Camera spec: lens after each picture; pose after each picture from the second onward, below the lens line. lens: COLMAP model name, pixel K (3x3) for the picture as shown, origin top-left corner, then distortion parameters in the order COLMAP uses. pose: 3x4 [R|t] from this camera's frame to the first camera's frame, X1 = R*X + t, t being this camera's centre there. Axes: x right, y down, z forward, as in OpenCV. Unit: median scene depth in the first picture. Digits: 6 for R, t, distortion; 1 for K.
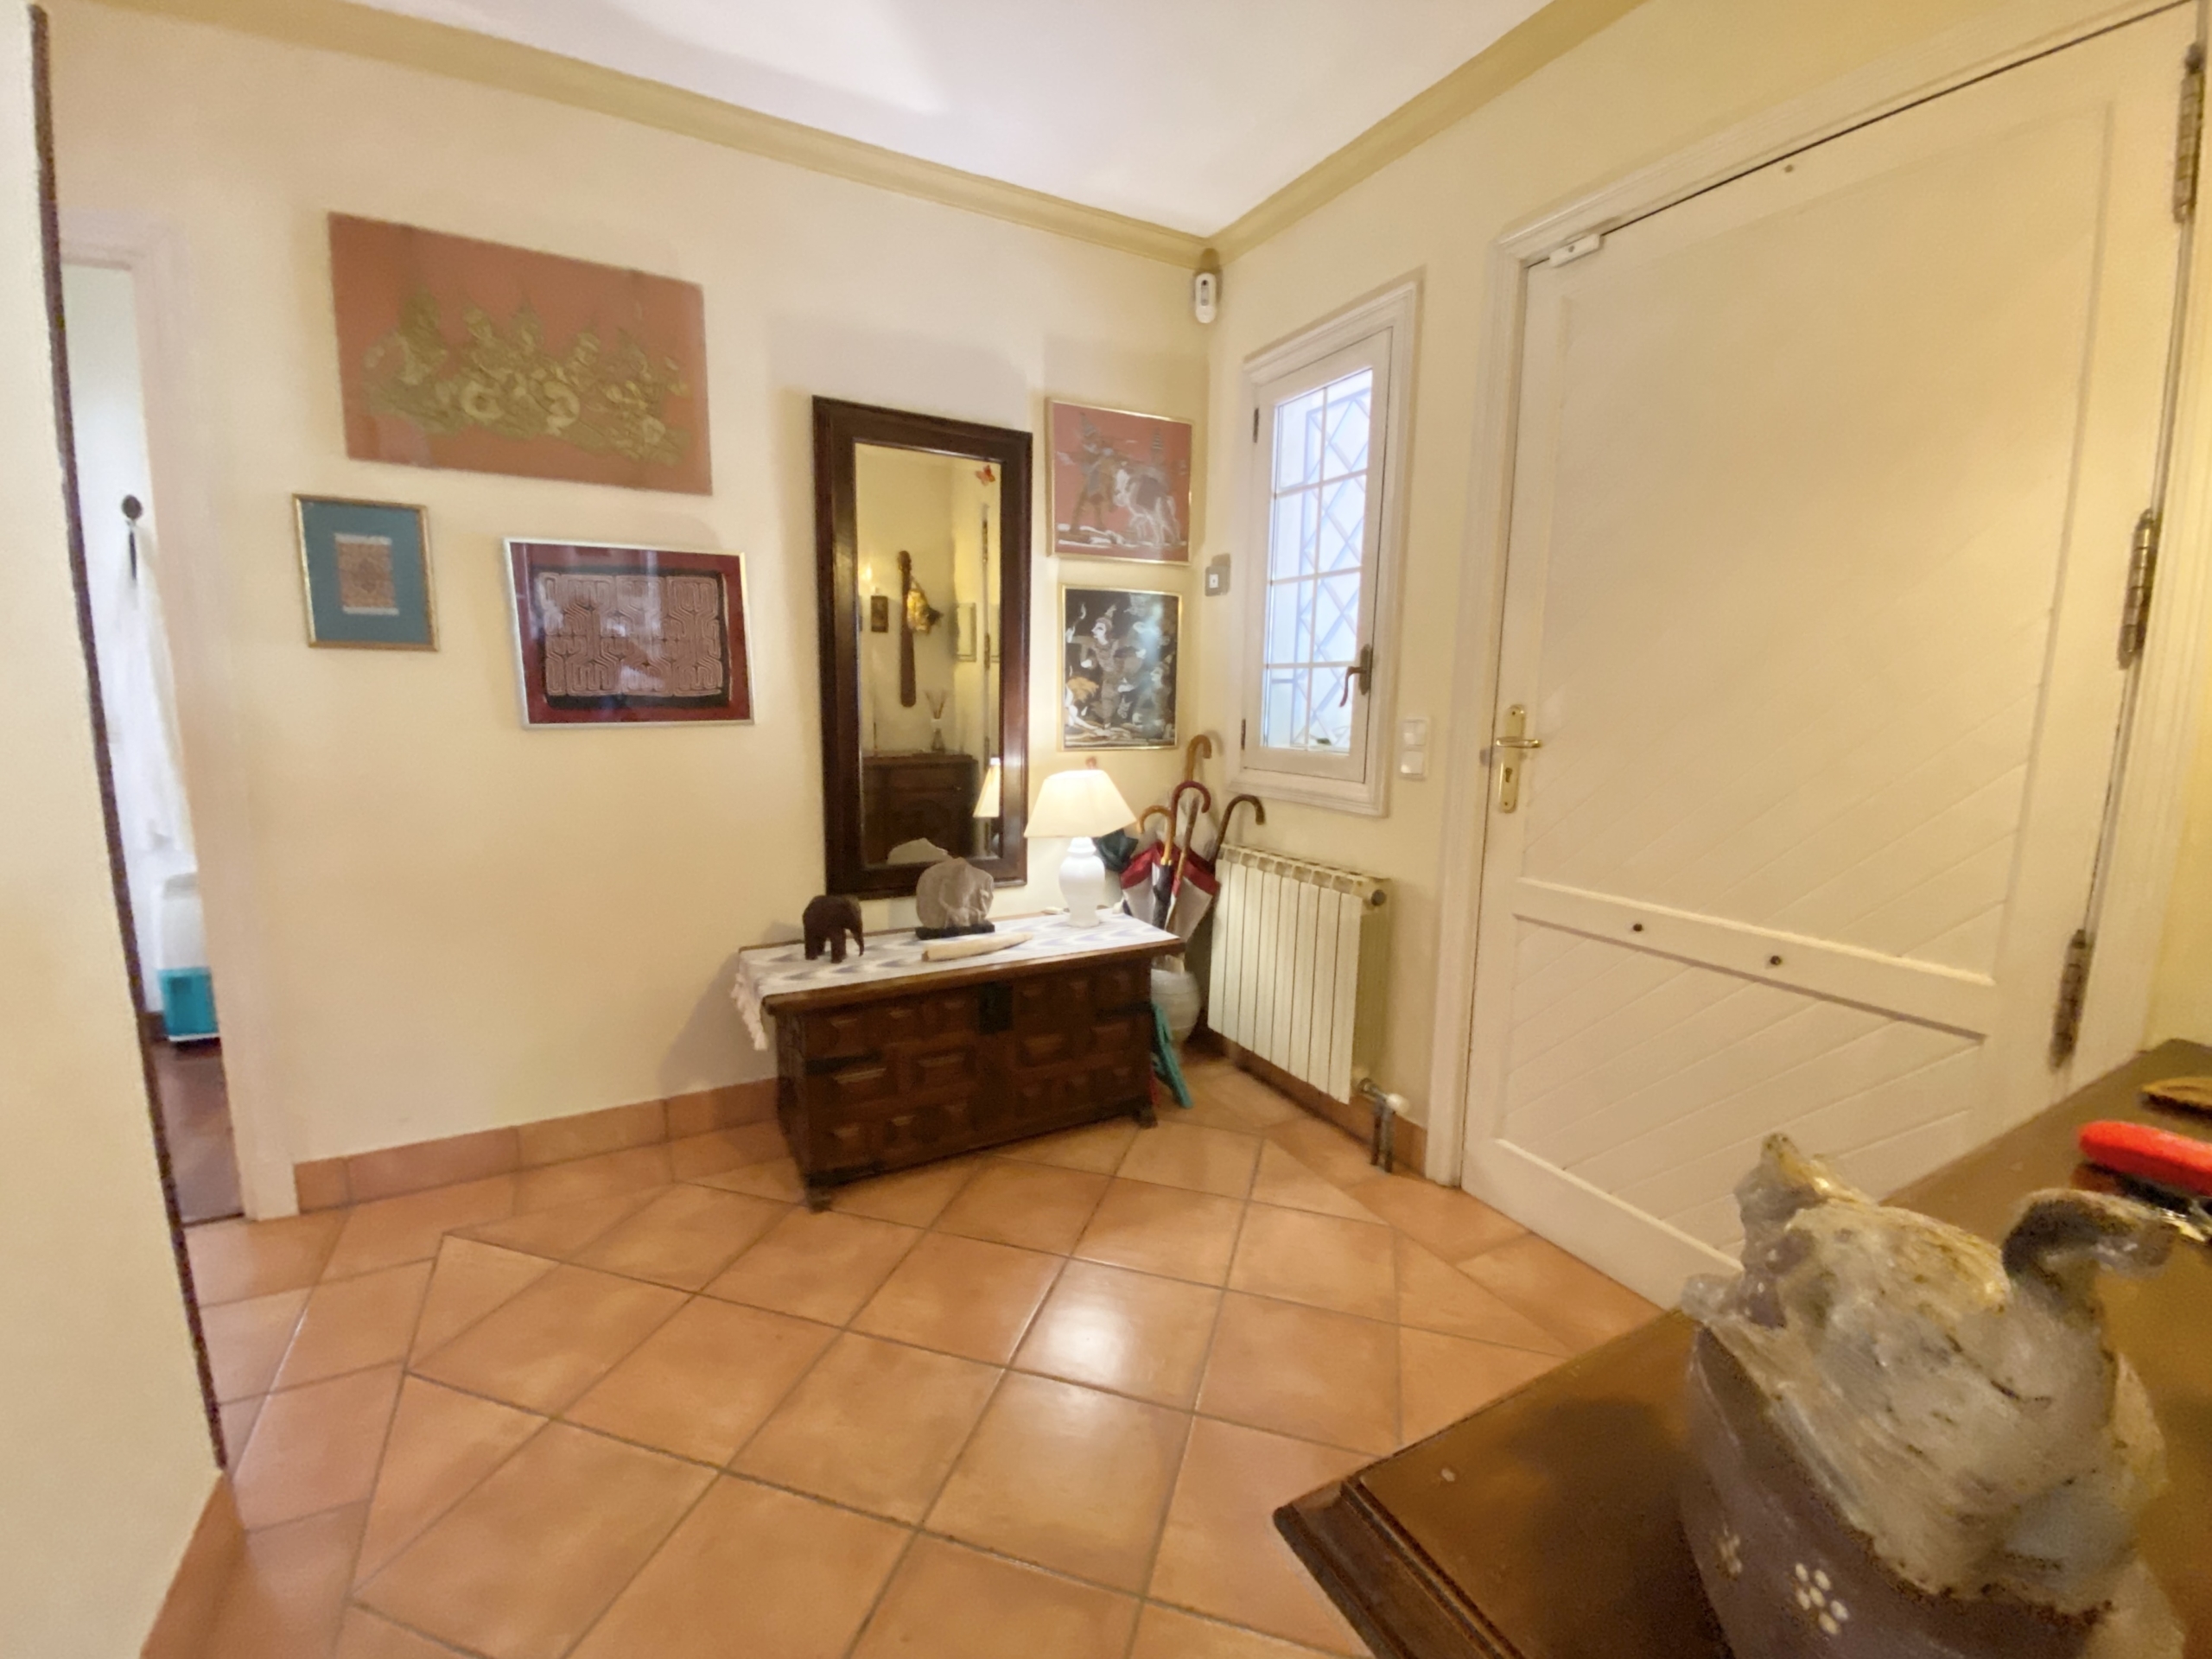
lens RADIAL K [[898.4, 0, 1119.1], [0, 898.4, 839.4], [0, 0, 1]] dist [-0.011895, -0.001087]
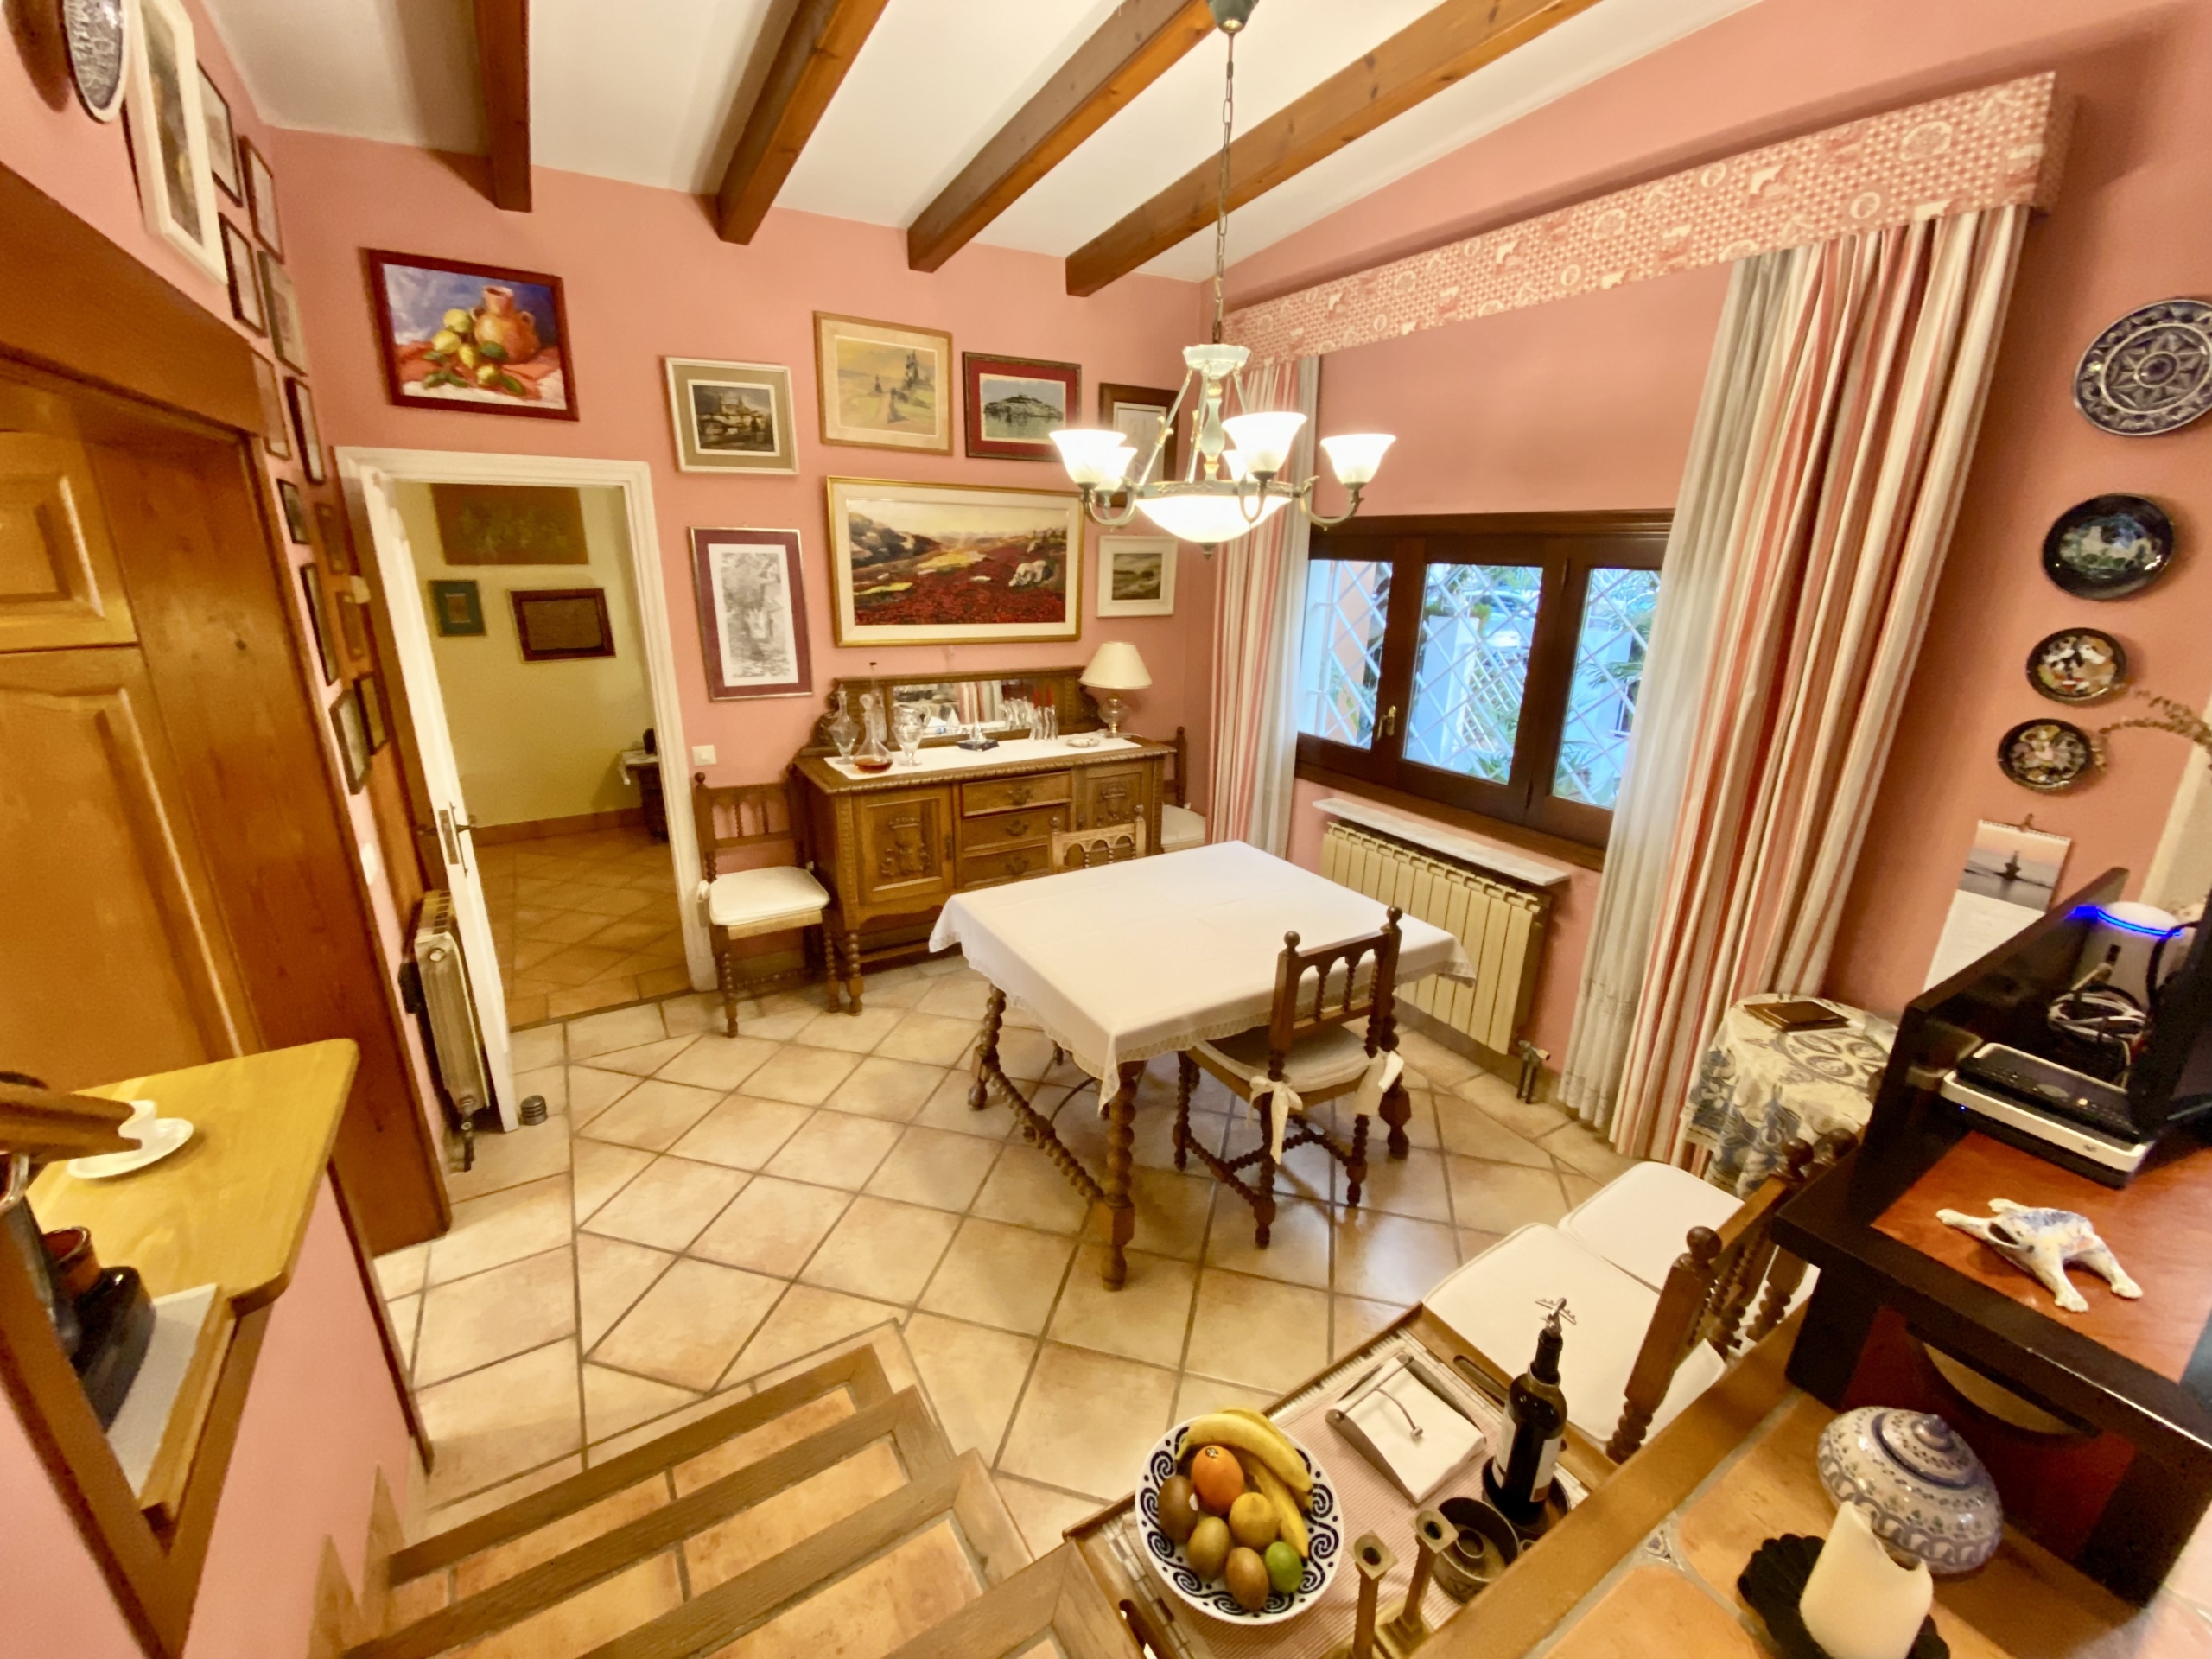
lens RADIAL K [[901.7, 0, 1116.9], [0, 901.7, 841.6], [0, 0, 1]] dist [-0.009193, -0.009354]
pose [[0.998804, -0.014393, 0.046736, 0.877822], [0.005847, 0.983999, 0.178076, -0.064291], [-0.048552, -0.177590, 0.982906, -1.641067]]
